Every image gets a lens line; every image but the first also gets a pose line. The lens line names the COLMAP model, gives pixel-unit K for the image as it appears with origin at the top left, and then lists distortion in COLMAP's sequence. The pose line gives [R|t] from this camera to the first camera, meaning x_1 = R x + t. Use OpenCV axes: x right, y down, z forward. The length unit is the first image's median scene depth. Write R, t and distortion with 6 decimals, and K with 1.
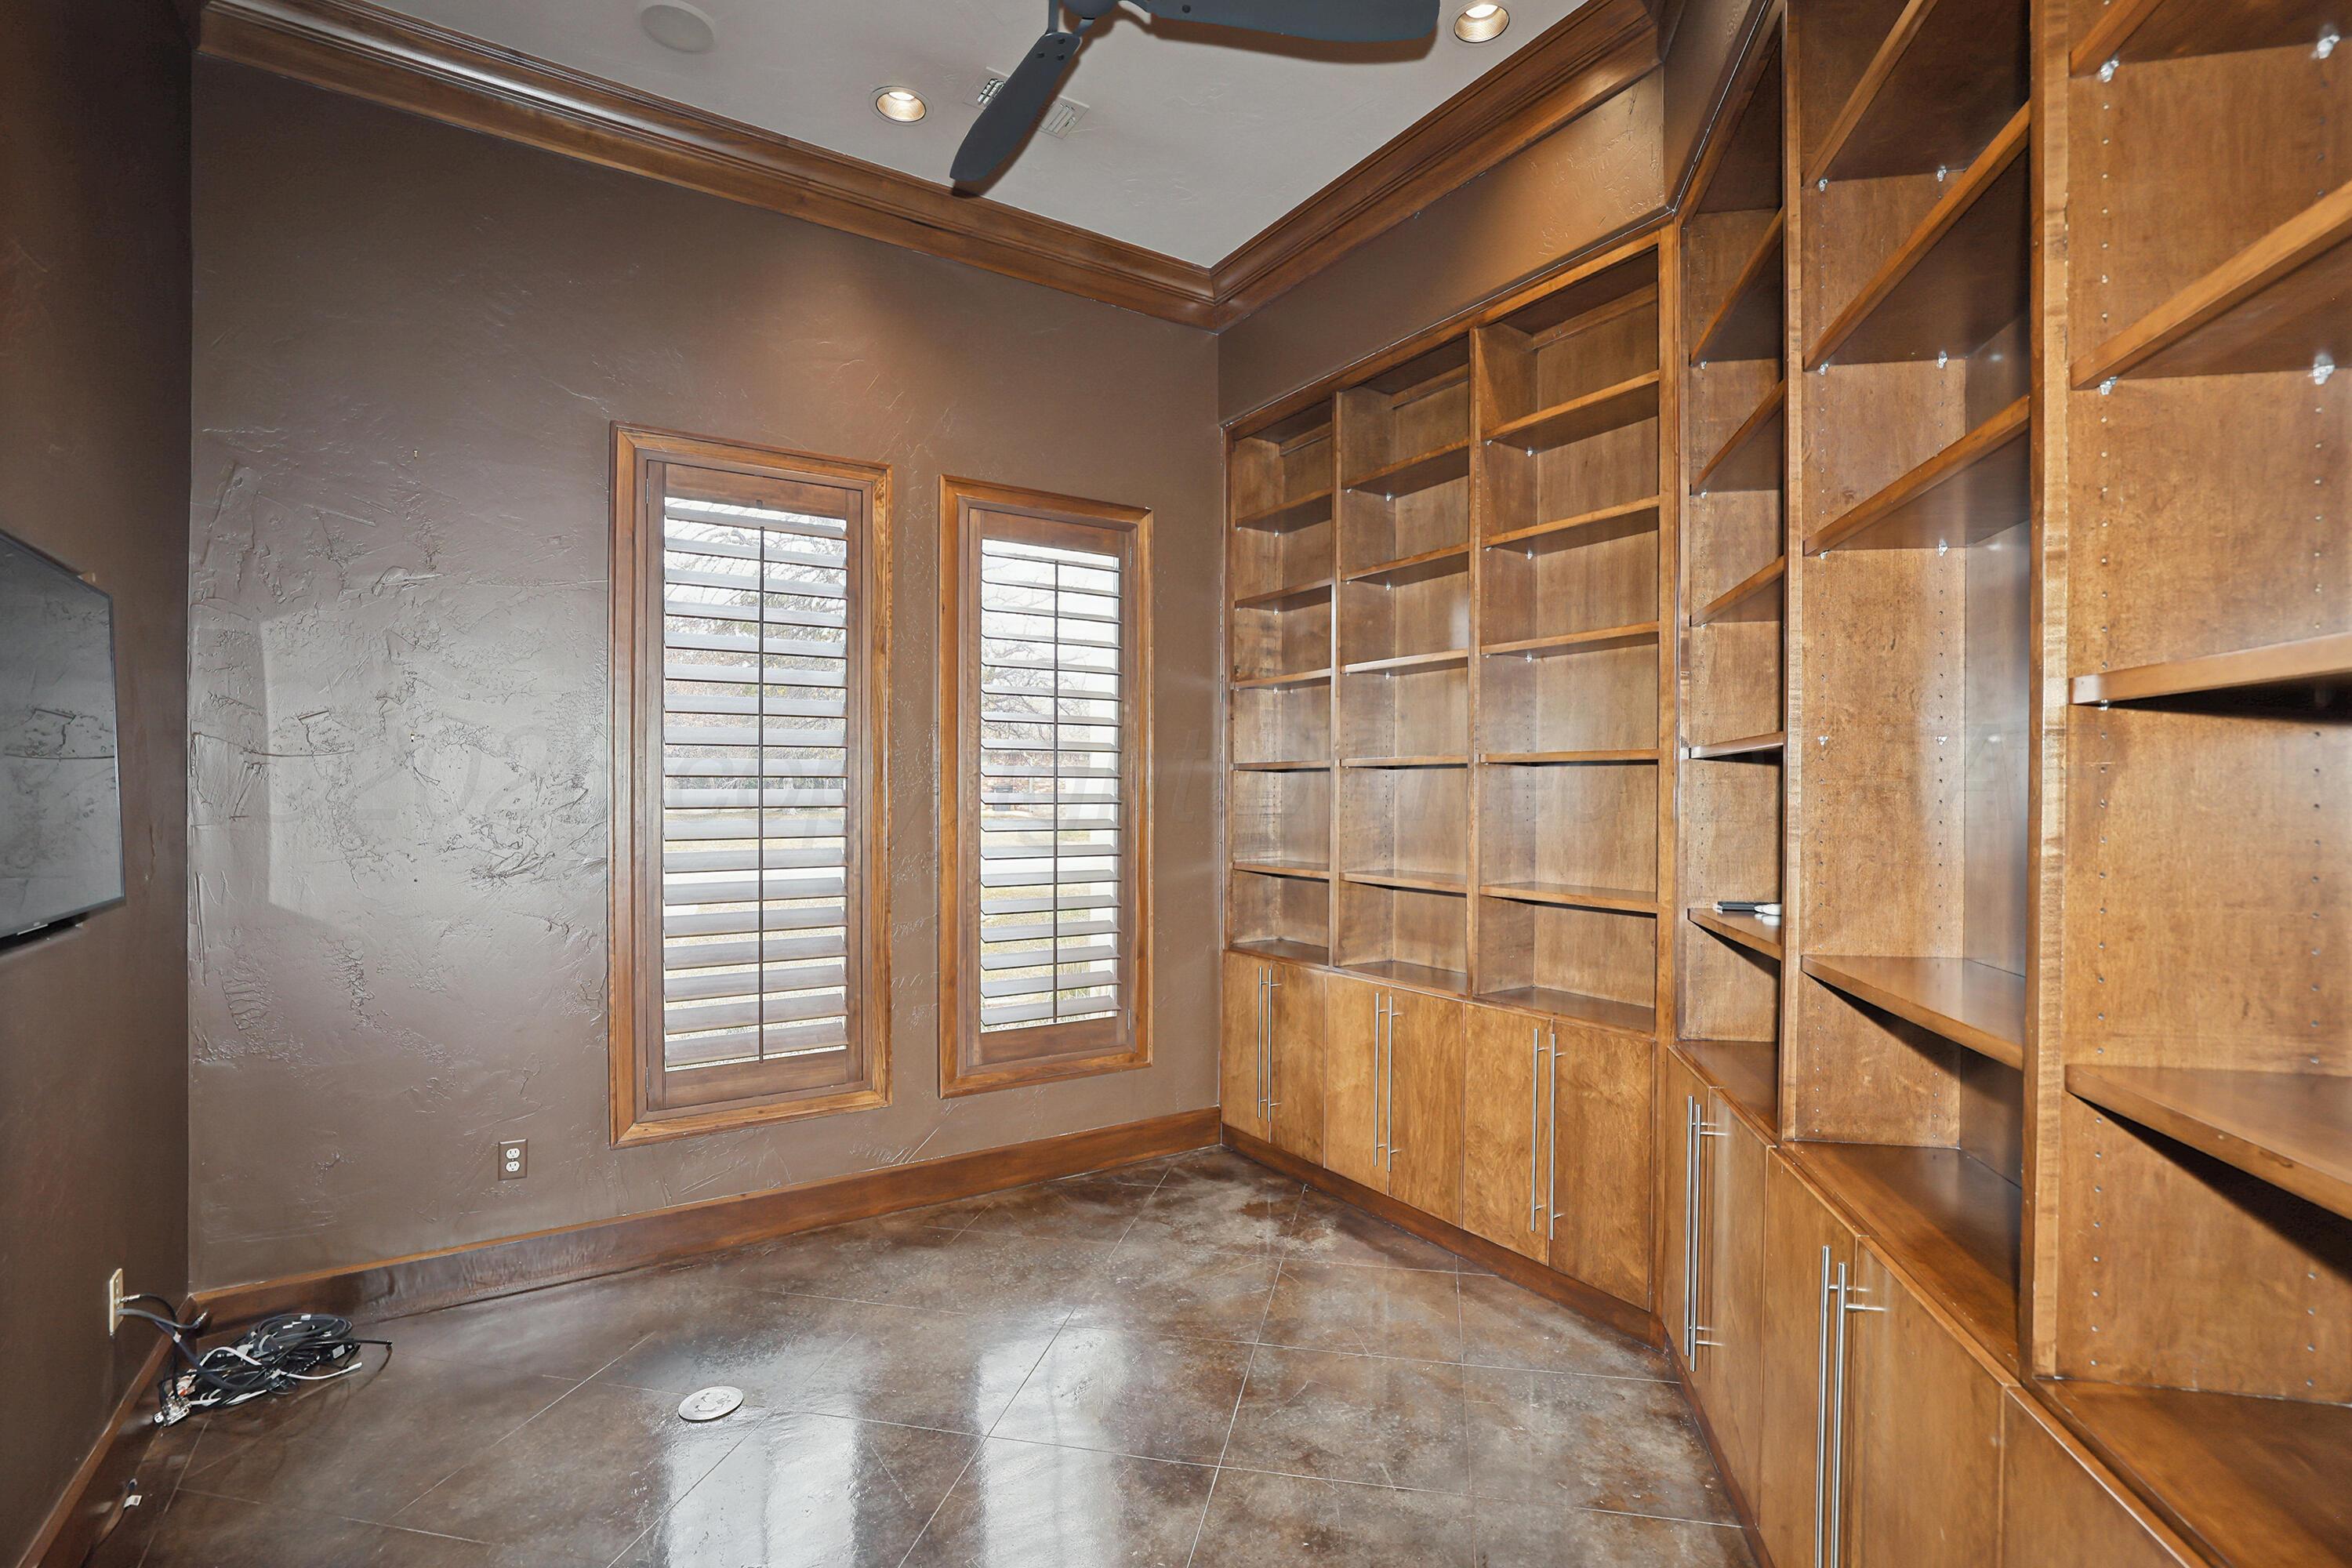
lens RADIAL K [[1032.5, 0, 1169.8], [0, 1032.5, 799.9], [0, 0, 1]] dist [-0.046841, 0.023269]
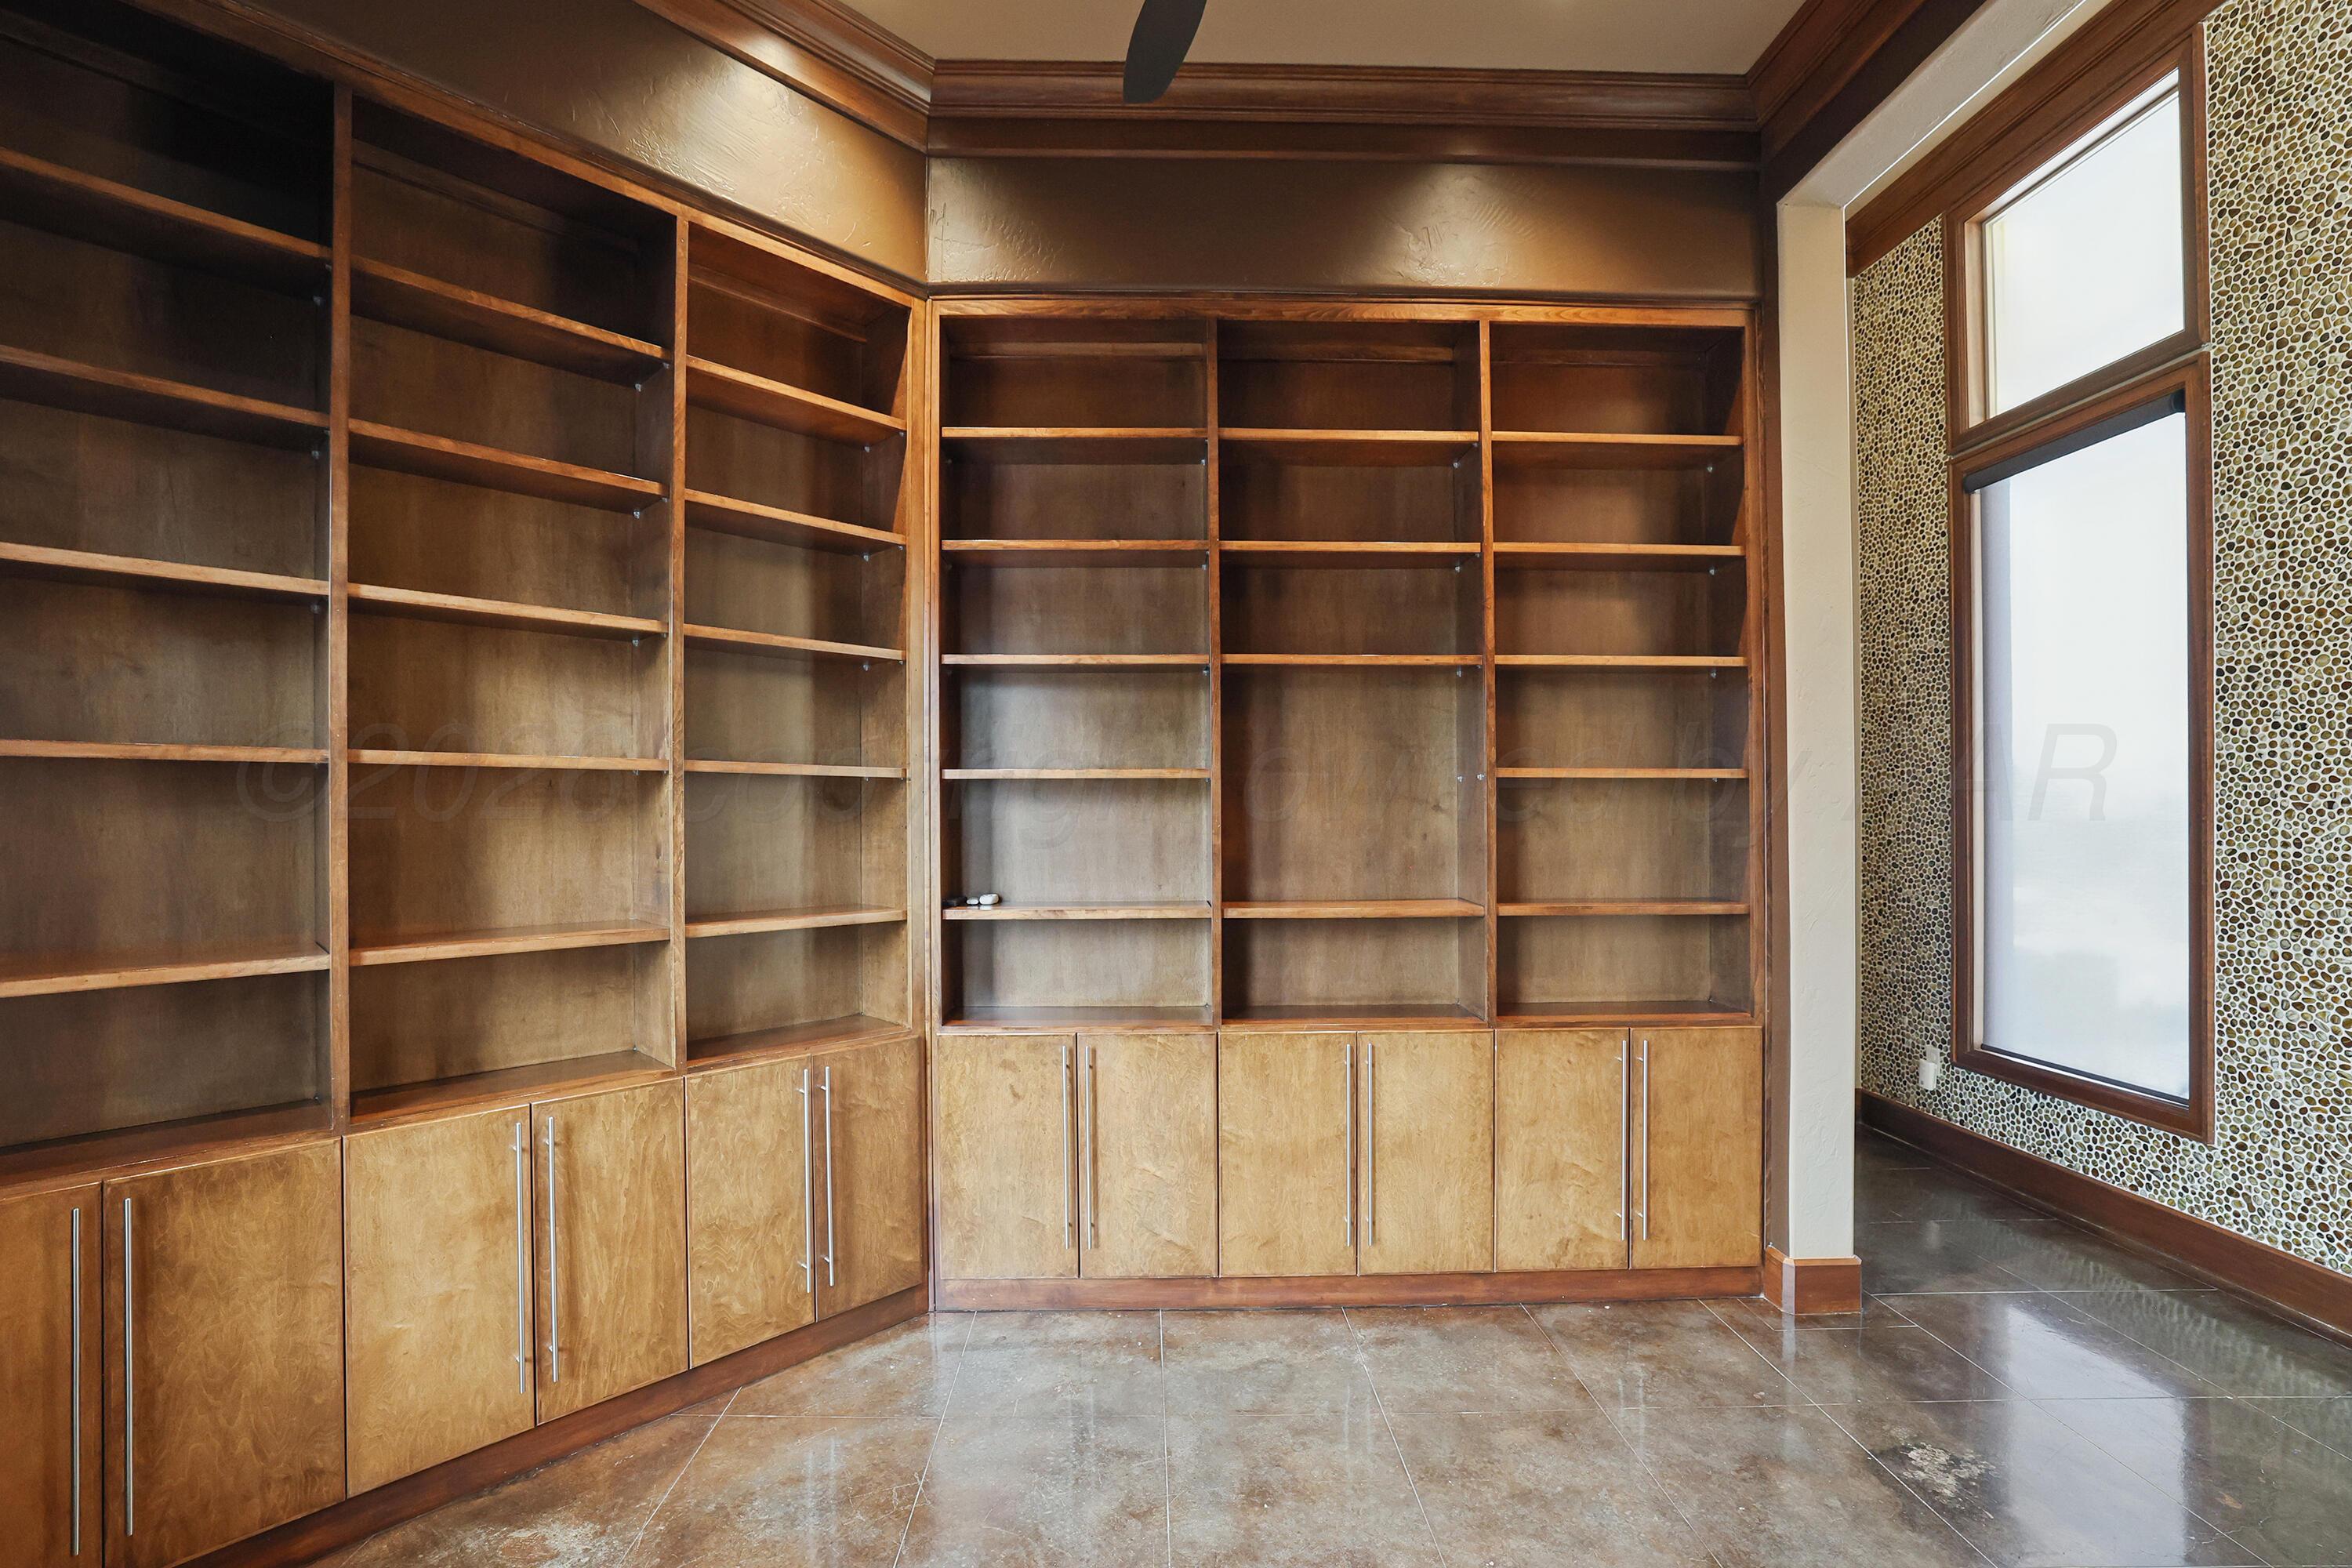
lens RADIAL K [[1032.5, 0, 1169.8], [0, 1032.5, 799.9], [0, 0, 1]] dist [-0.046841, 0.023269]
pose [[-0.218949, 0.006821, 0.975713, -0.575696], [0.000360, 0.999976, -0.006910, -0.009958], [-0.975736, -0.001161, -0.218946, 0.843361]]
